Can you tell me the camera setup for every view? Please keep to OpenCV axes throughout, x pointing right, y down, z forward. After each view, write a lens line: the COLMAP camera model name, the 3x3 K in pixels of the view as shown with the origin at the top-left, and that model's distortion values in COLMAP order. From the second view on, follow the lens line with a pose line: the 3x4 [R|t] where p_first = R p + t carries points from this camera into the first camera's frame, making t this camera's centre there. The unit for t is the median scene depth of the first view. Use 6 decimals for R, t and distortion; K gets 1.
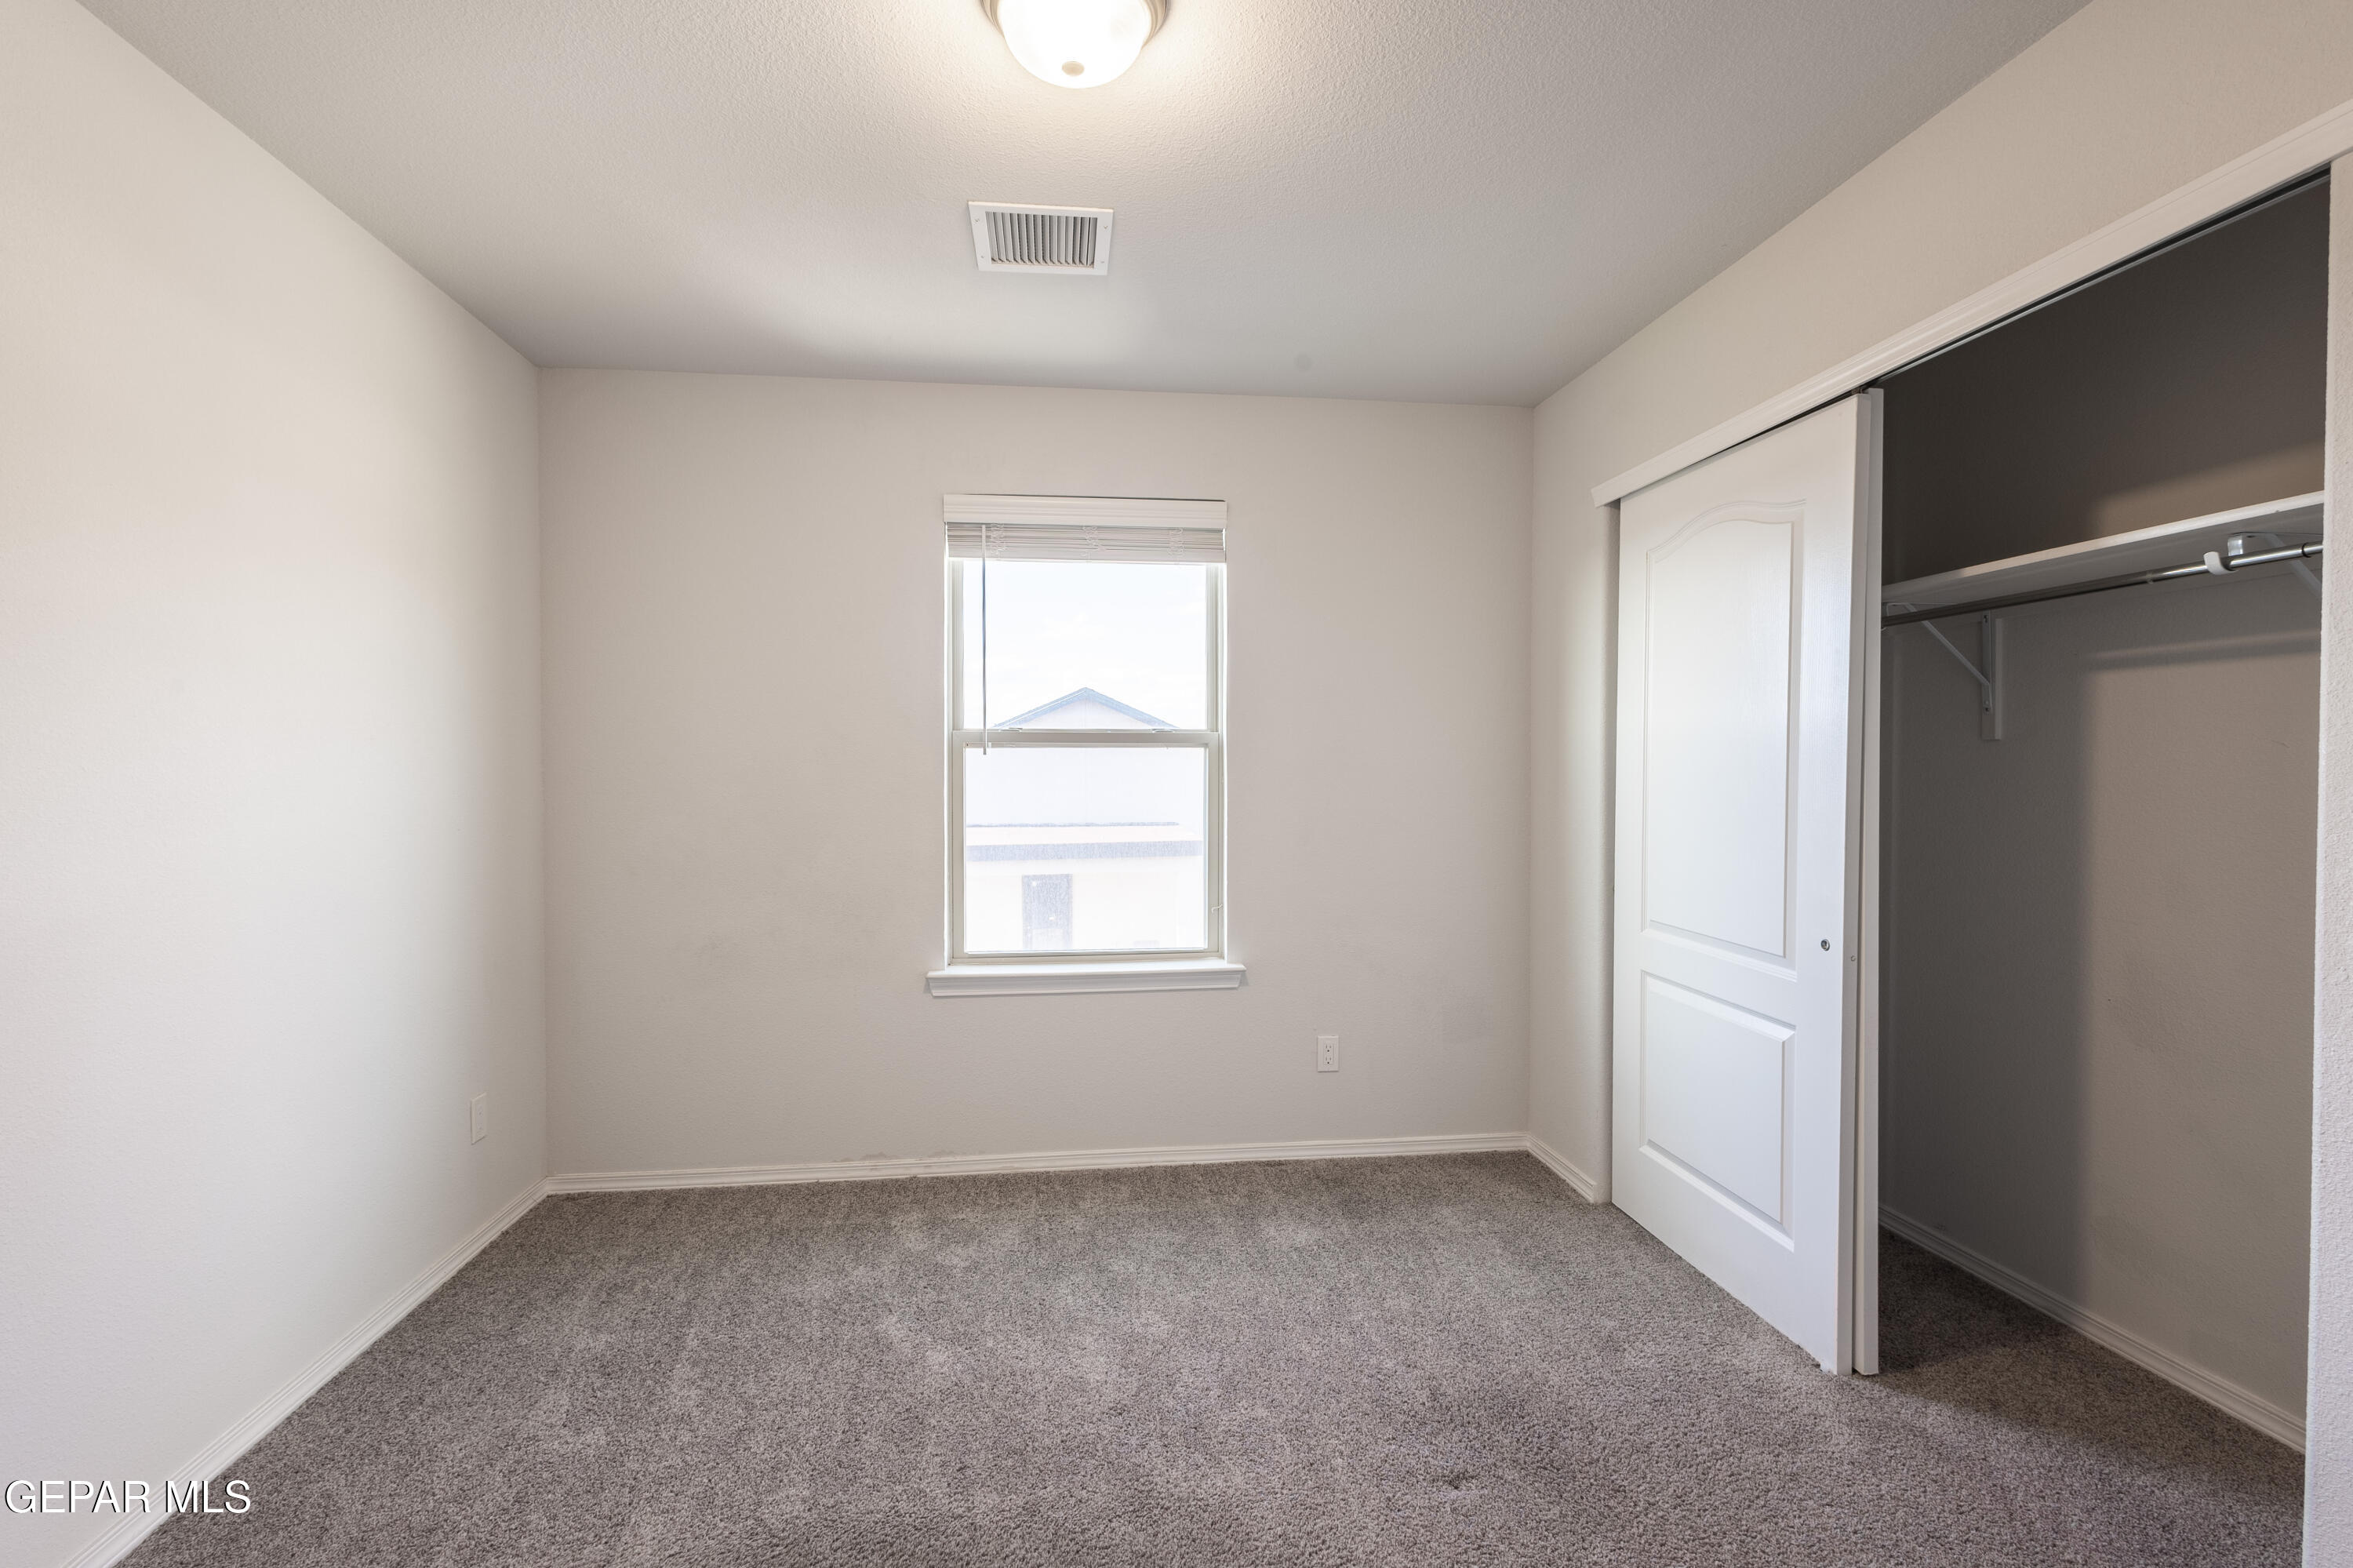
lens RADIAL K [[1099.2, 0, 1176.5], [0, 1099.2, 784.0], [0, 0, 1]] dist [0.010655, -0.000011]
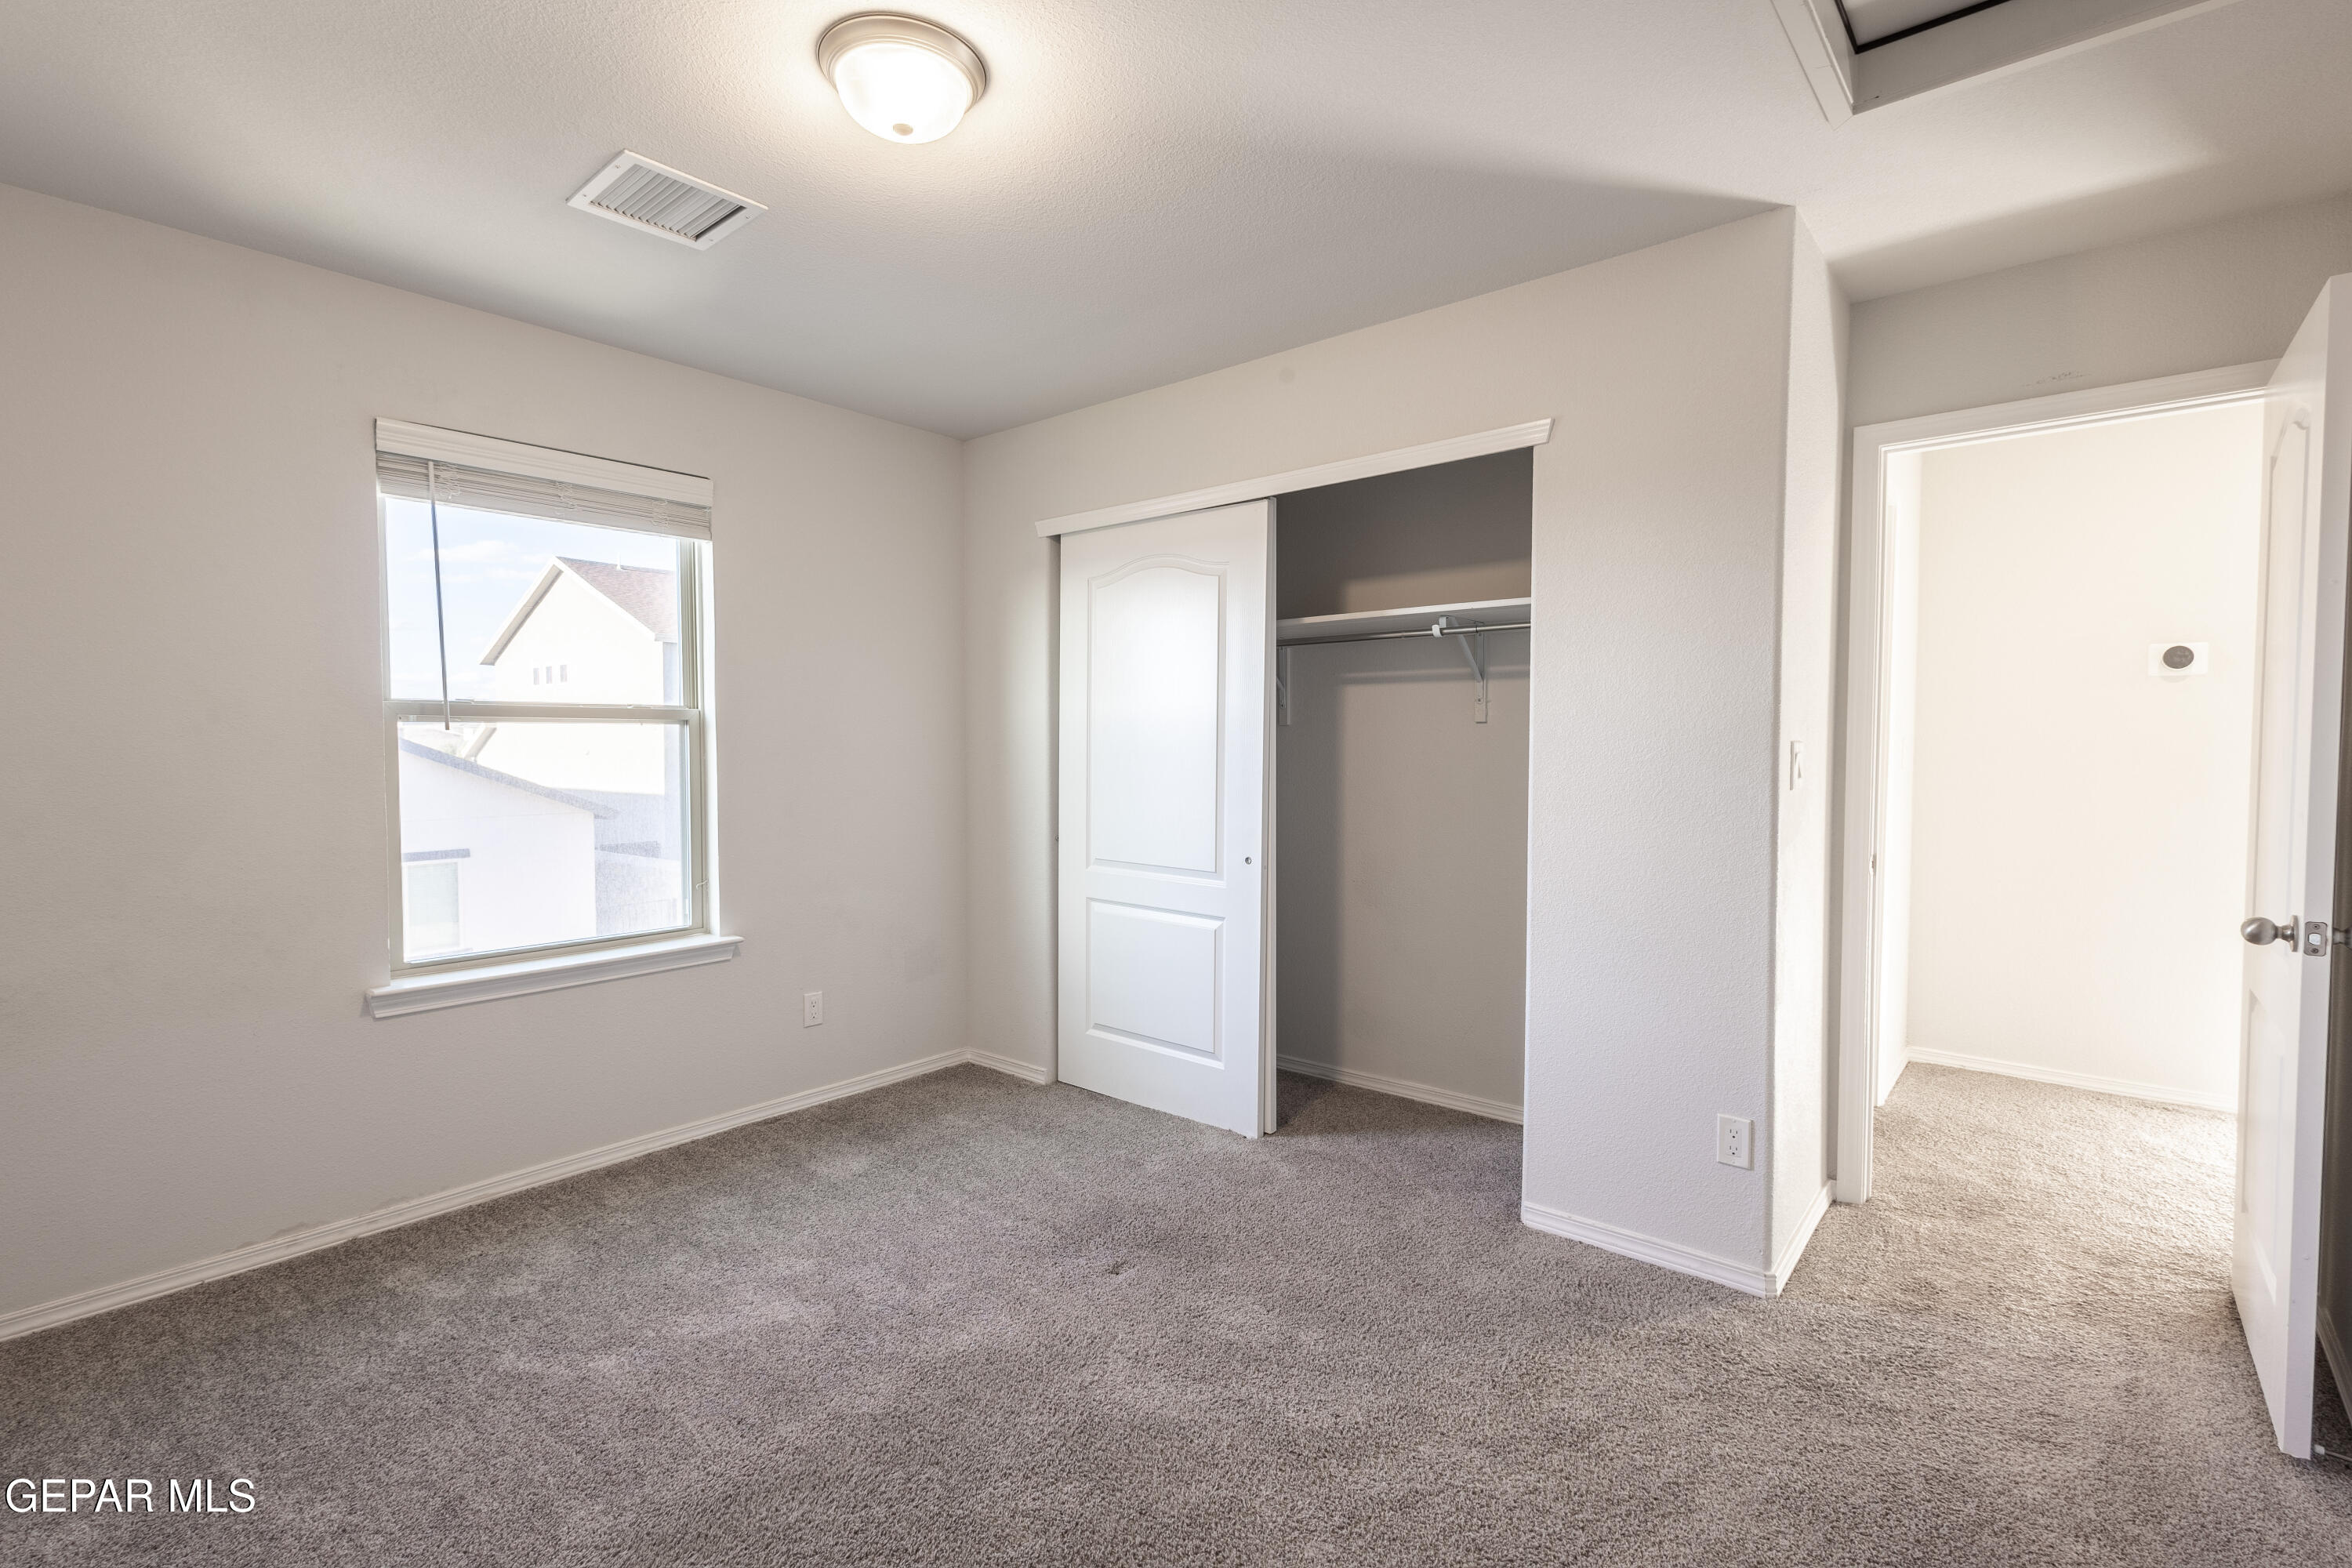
lens RADIAL K [[1071.4, 0, 1143.9], [0, 1071.4, 781.3], [0, 0, 1]] dist [0.015204, -0.000036]
pose [[0.744937, -0.024771, 0.666674, -0.360048], [0.012170, 0.999649, 0.023545, 0.000596], [-0.667023, -0.009427, 0.744977, -0.000112]]
